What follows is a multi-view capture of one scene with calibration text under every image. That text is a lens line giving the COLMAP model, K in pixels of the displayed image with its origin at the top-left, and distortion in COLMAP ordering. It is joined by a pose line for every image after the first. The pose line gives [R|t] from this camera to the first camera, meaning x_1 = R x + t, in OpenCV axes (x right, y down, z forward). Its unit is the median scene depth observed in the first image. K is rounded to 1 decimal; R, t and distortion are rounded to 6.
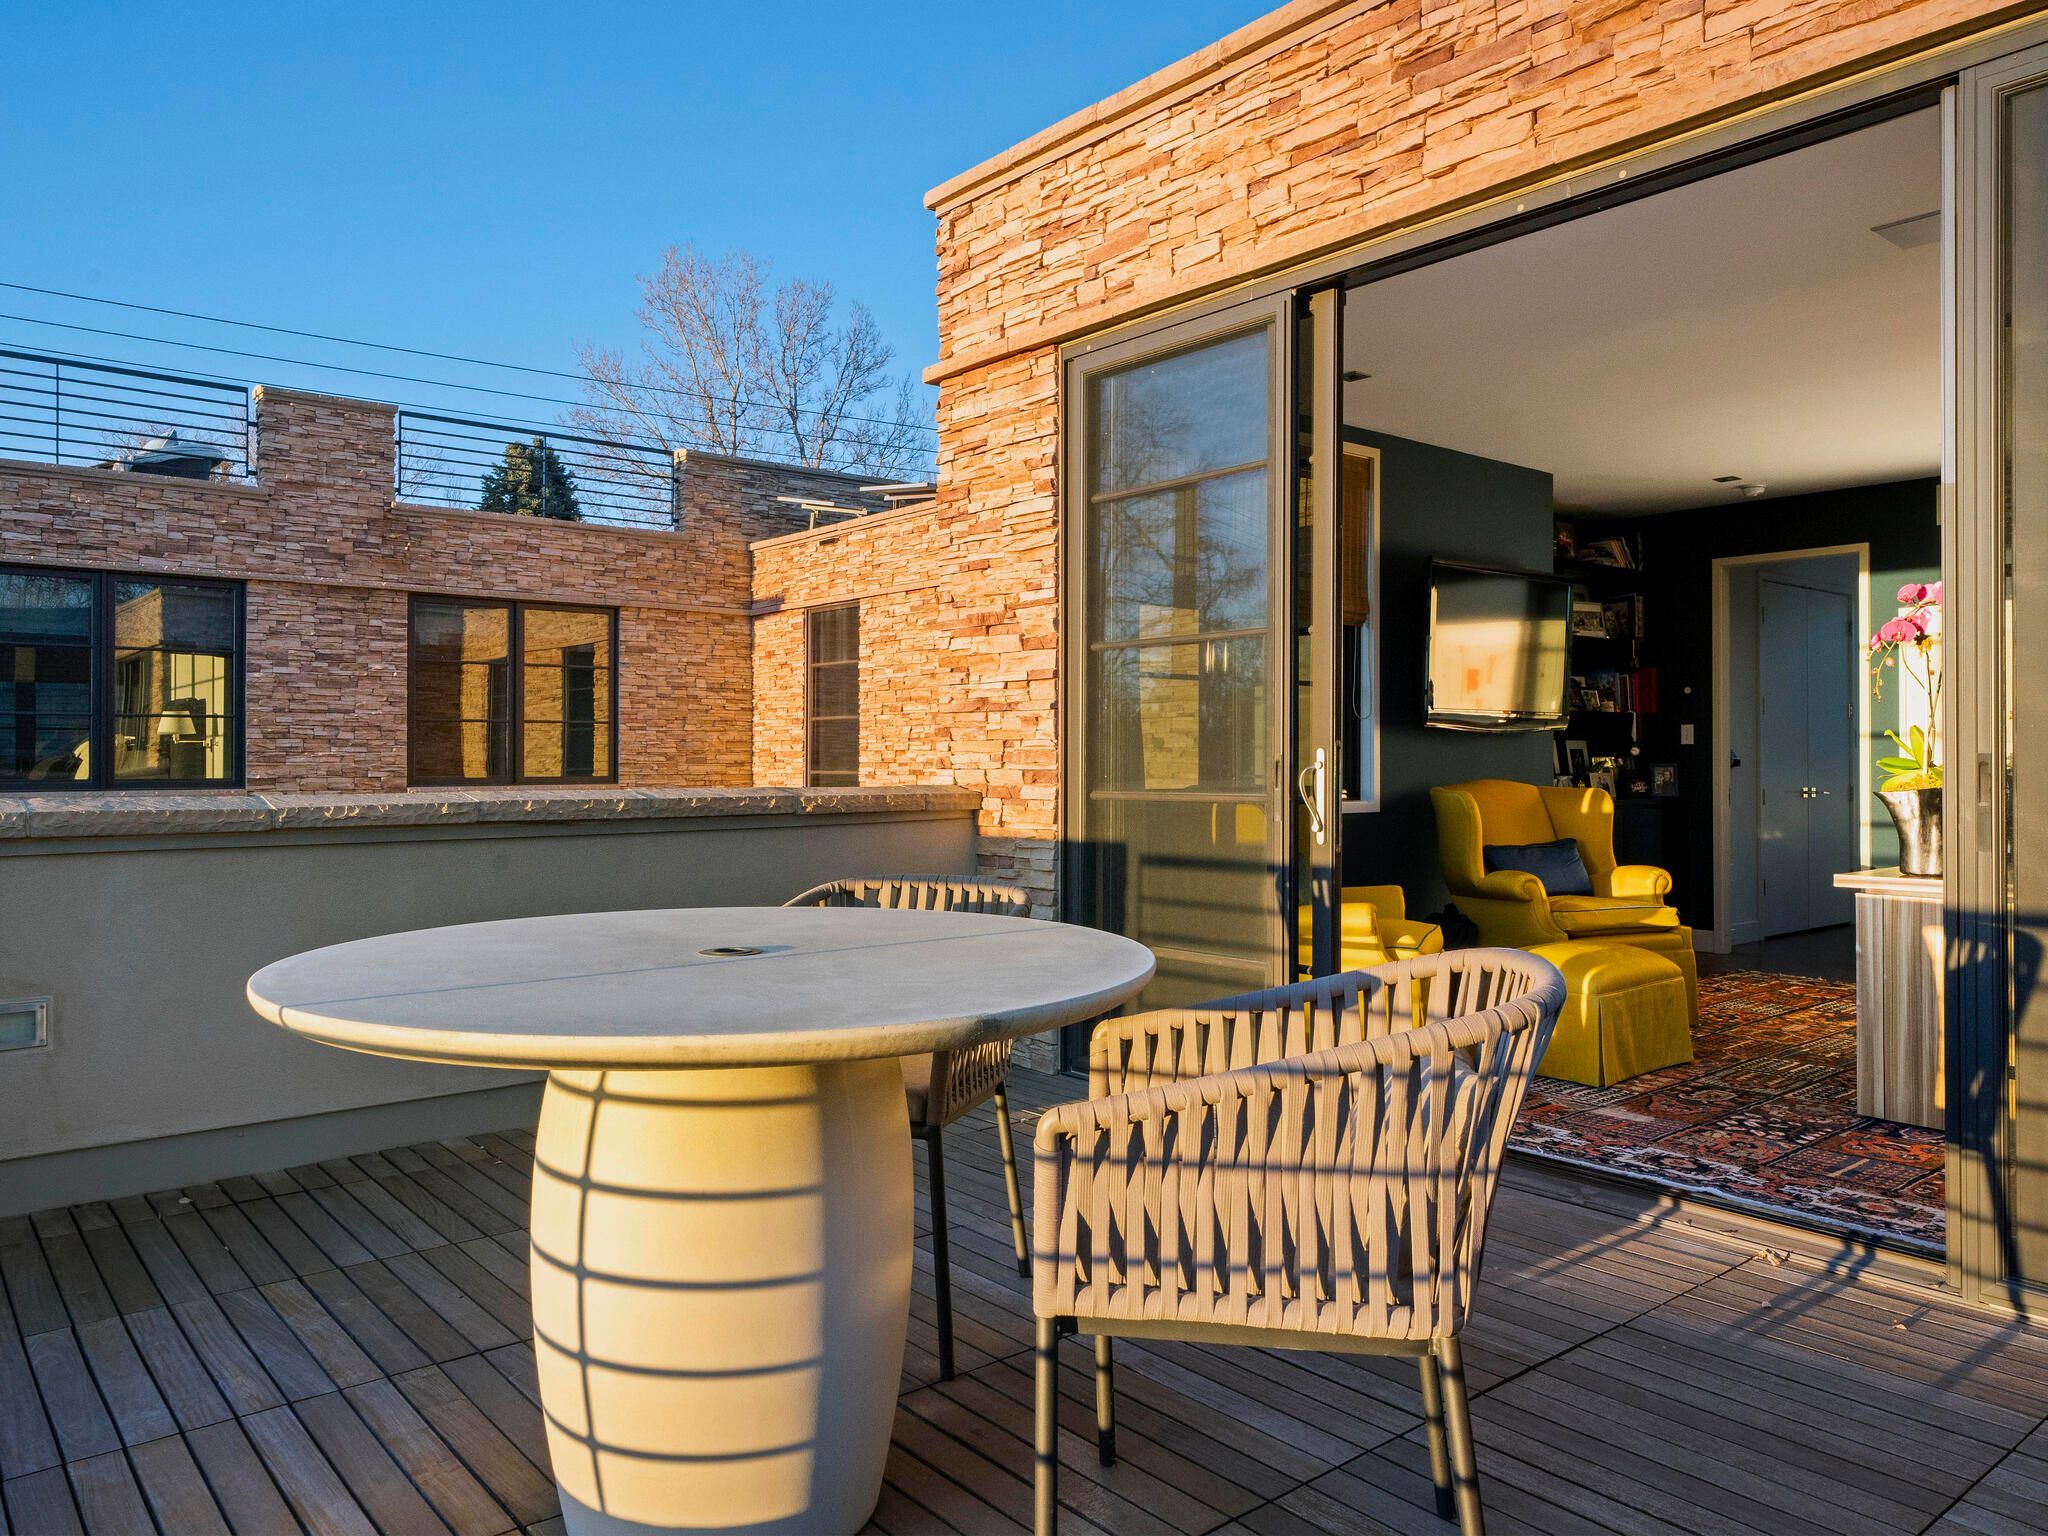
lens RADIAL K [[1416.8, 0, 1021.7], [0, 1416.8, 773.2], [0, 0, 1]] dist [-0.002630, -0.000601]
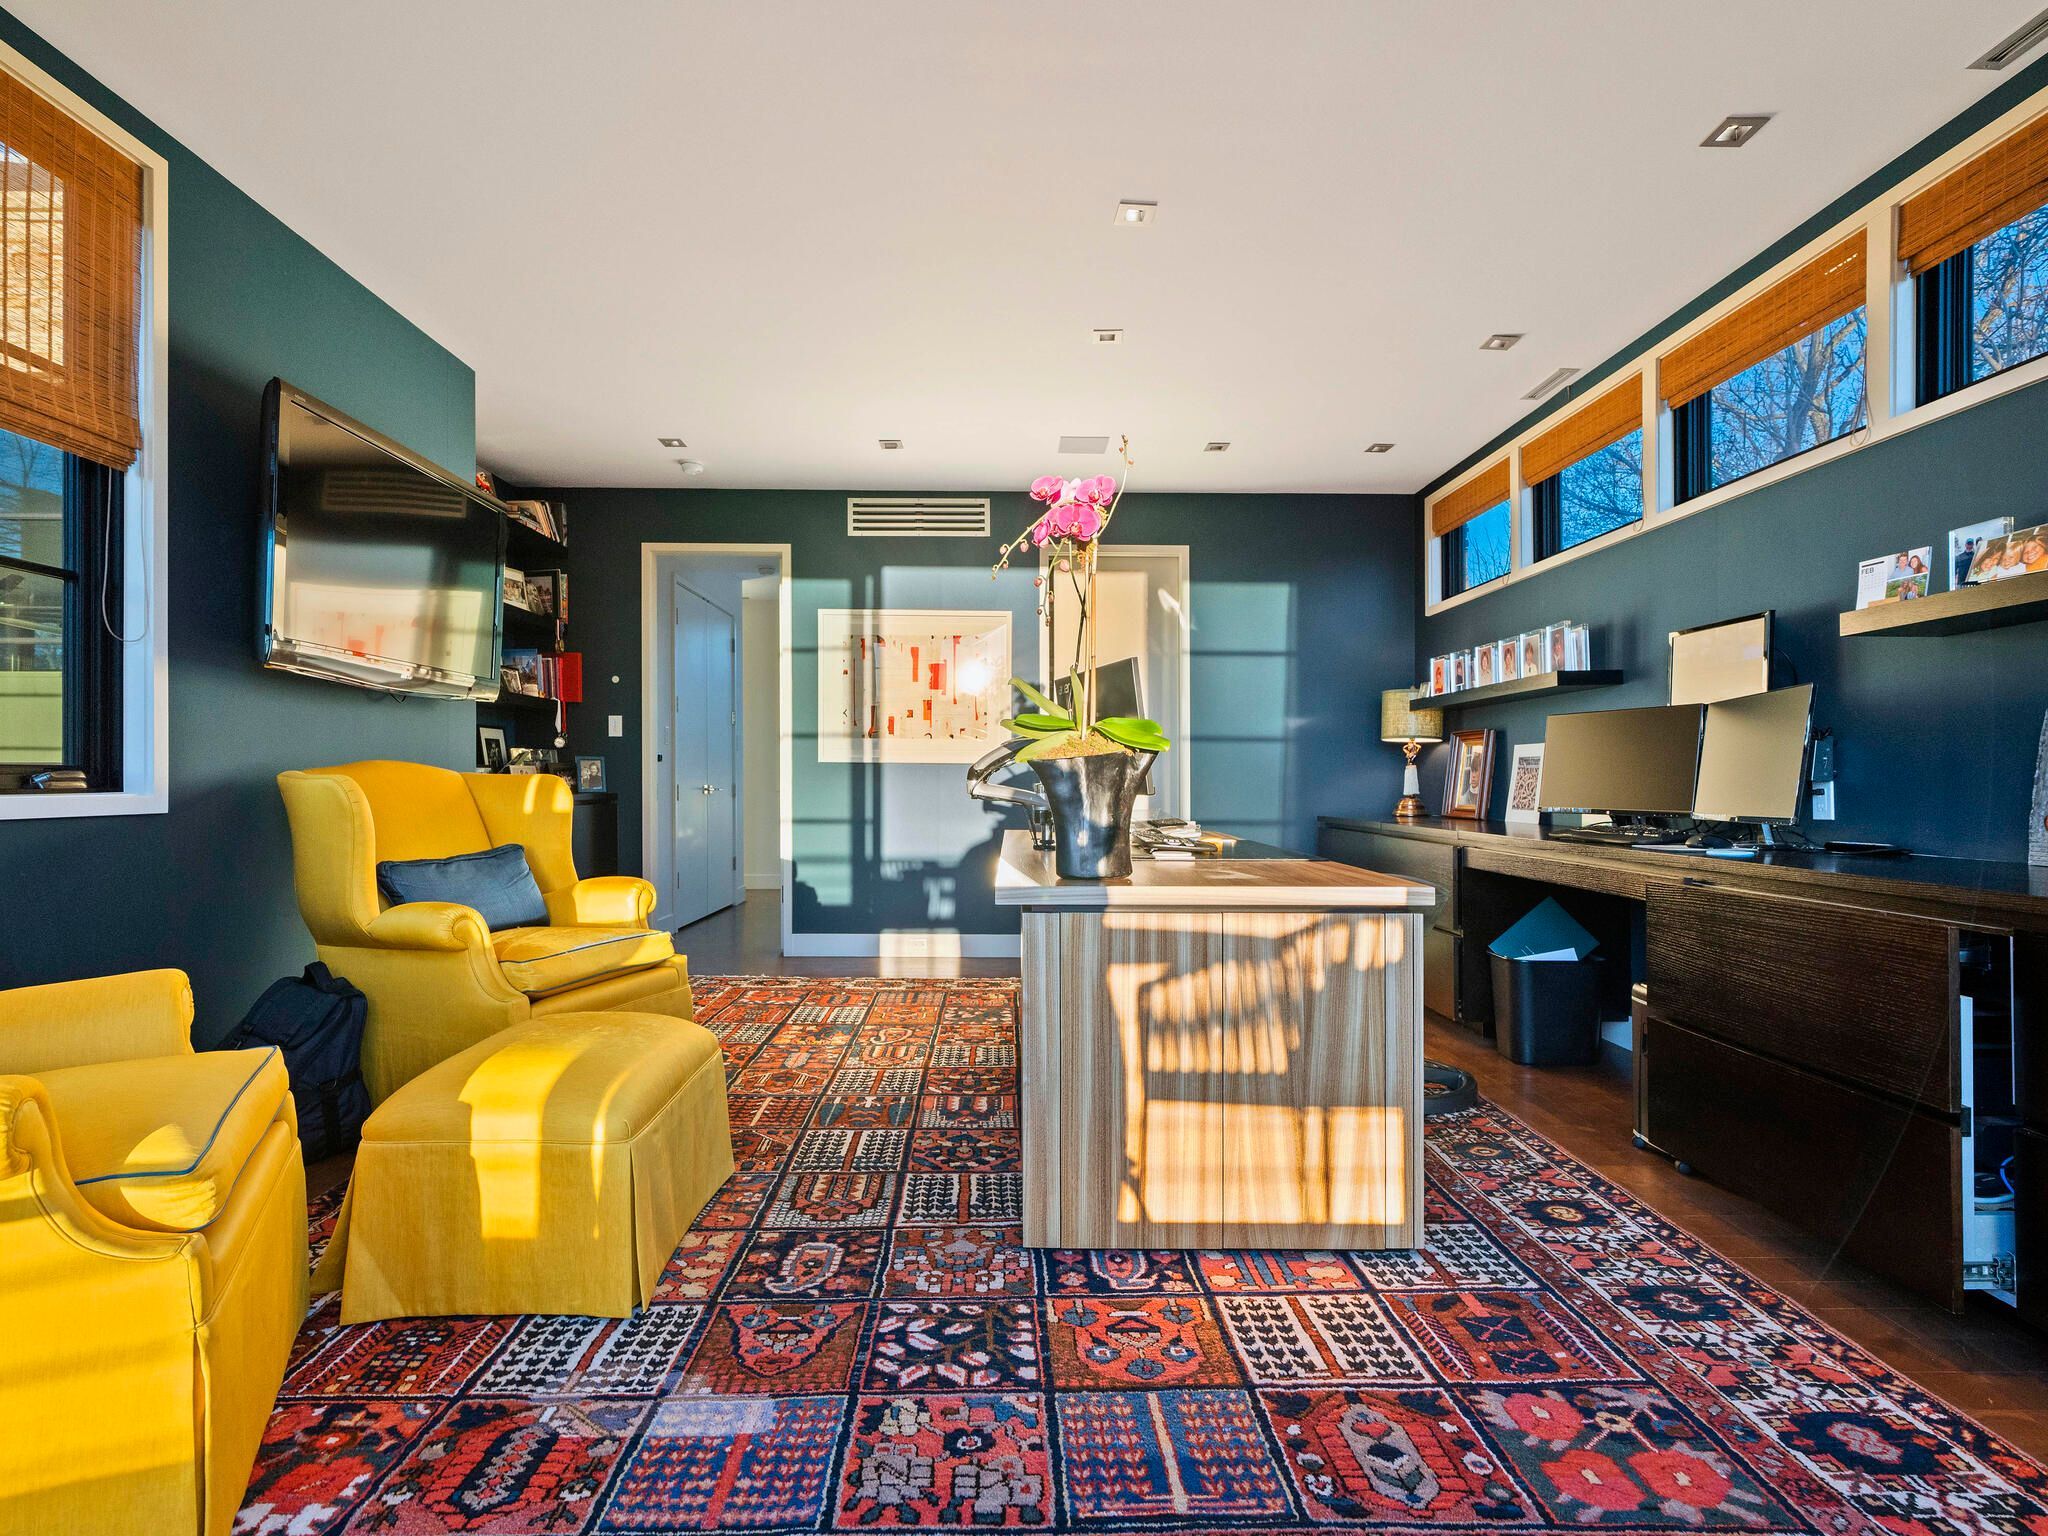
lens RADIAL K [[996.1, 0, 1017.4], [0, 996.1, 788.0], [0, 0, 1]] dist [-0.004567, -0.001568]
pose [[0.625613, -0.003001, 0.780127, 0.133344], [0.001612, 0.999995, 0.002554, 0.014303], [-0.780132, -0.000340, 0.625615, 0.418787]]
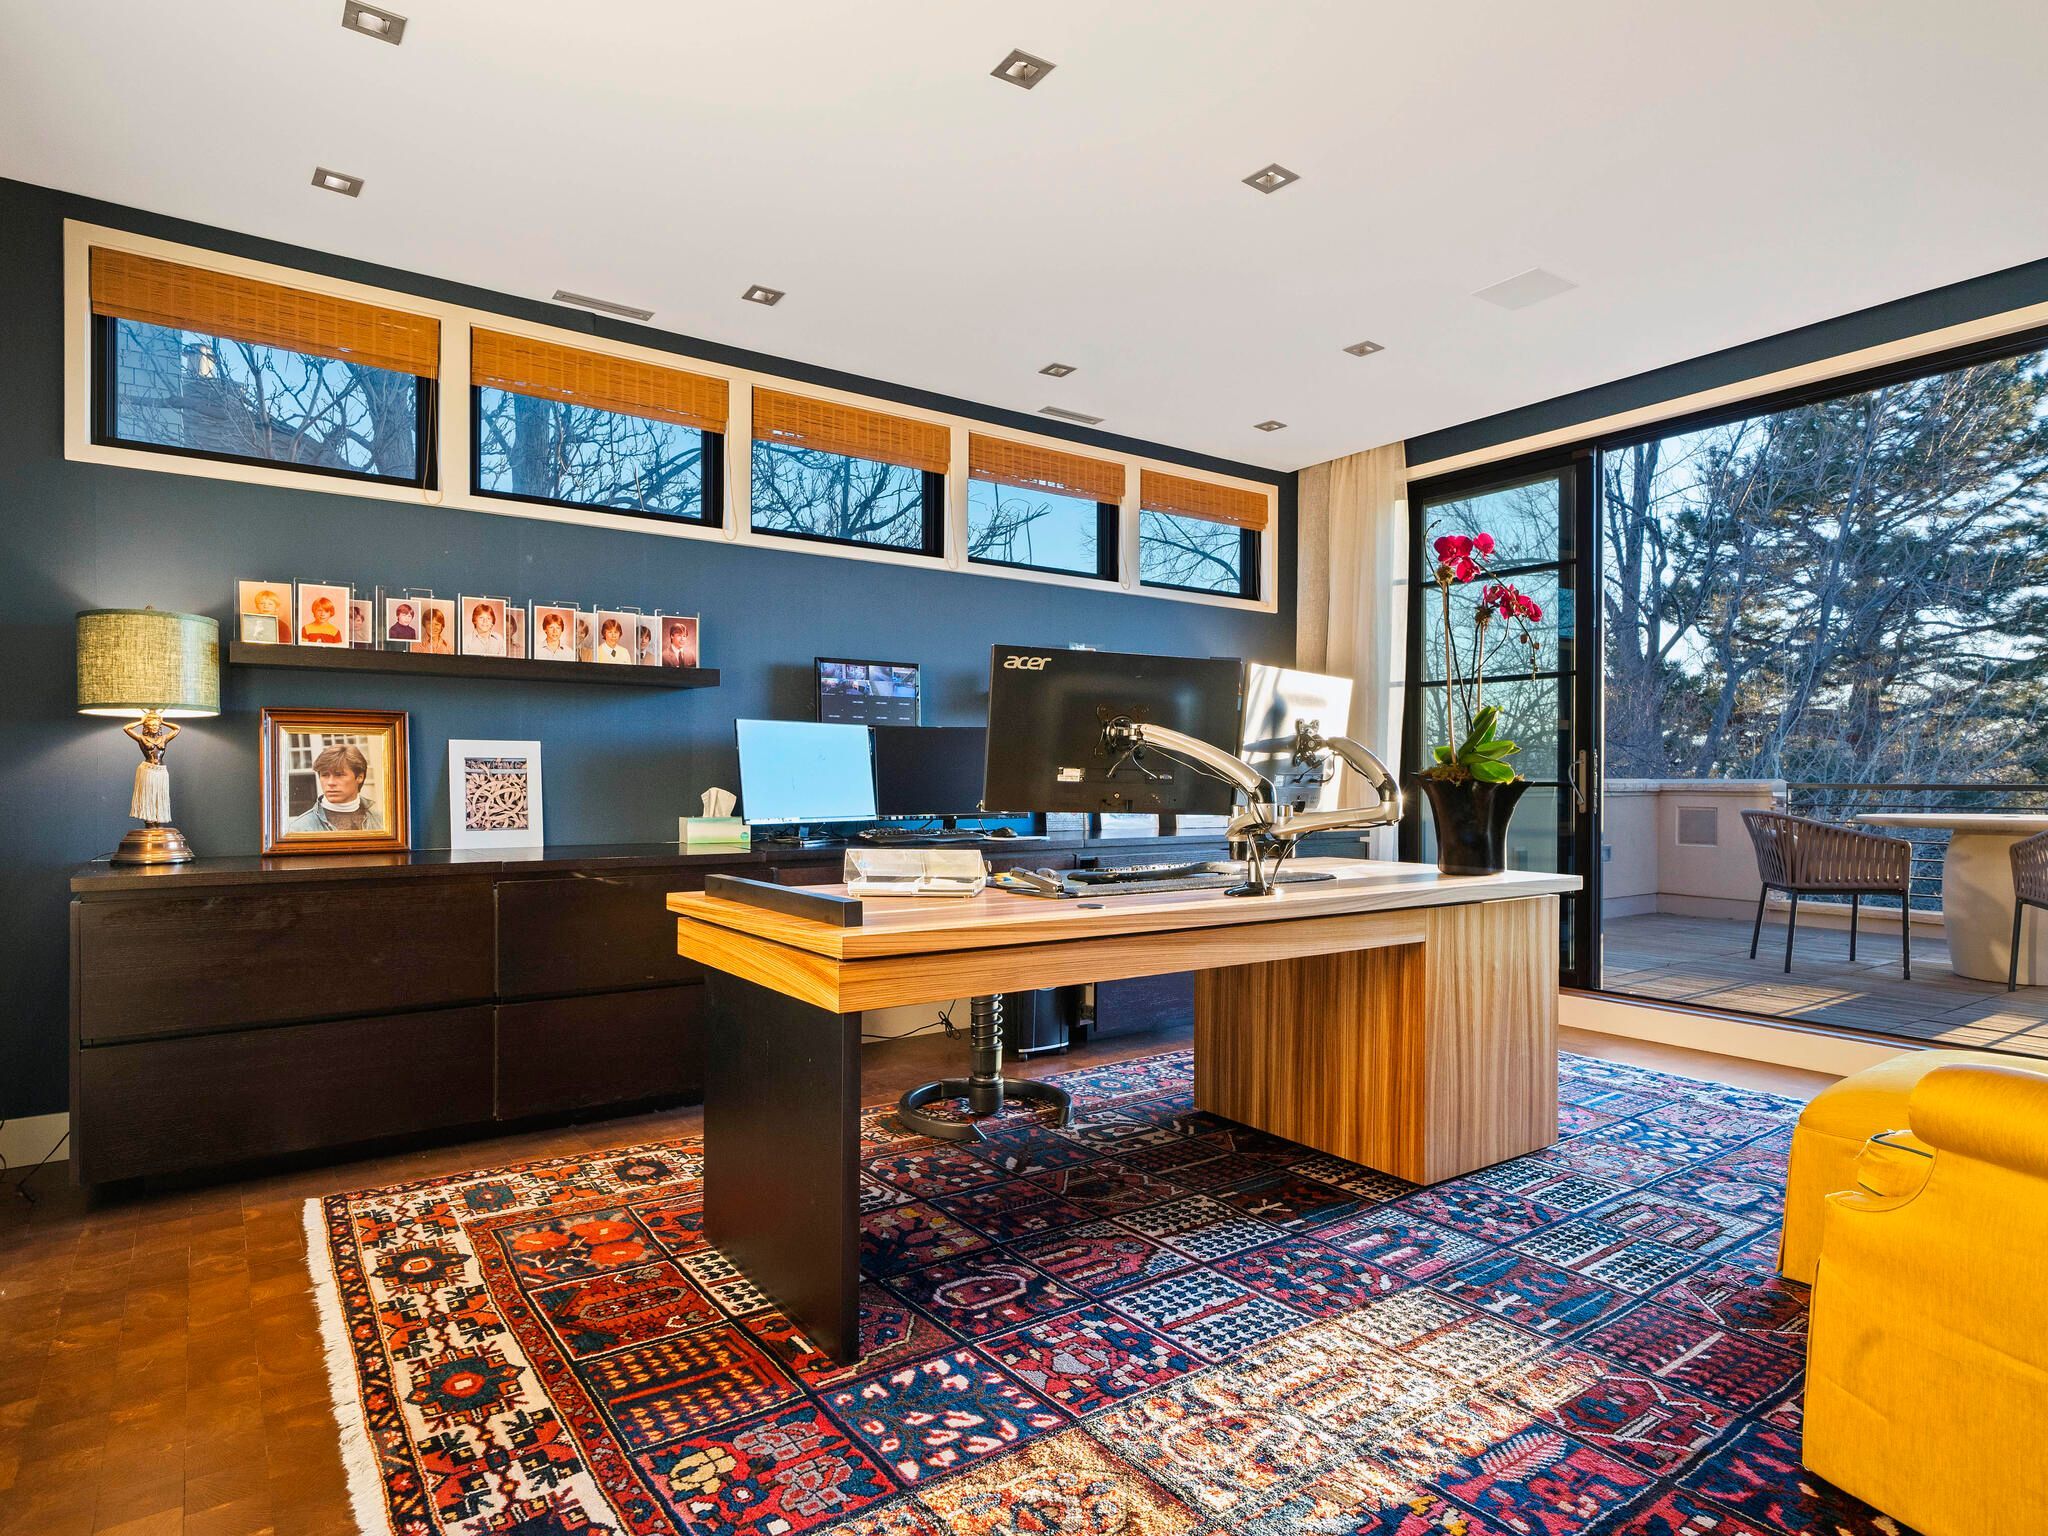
lens RADIAL K [[1143.7, 0, 1018.7], [0, 1143.7, 773.2], [0, 0, 1]] dist [0.003700, 0.000720]
pose [[-0.997104, -0.001534, 0.076040, 0.495361], [-0.001341, 0.999996, 0.002590, 0.003587], [-0.076043, 0.002480, -0.997101, 0.996320]]
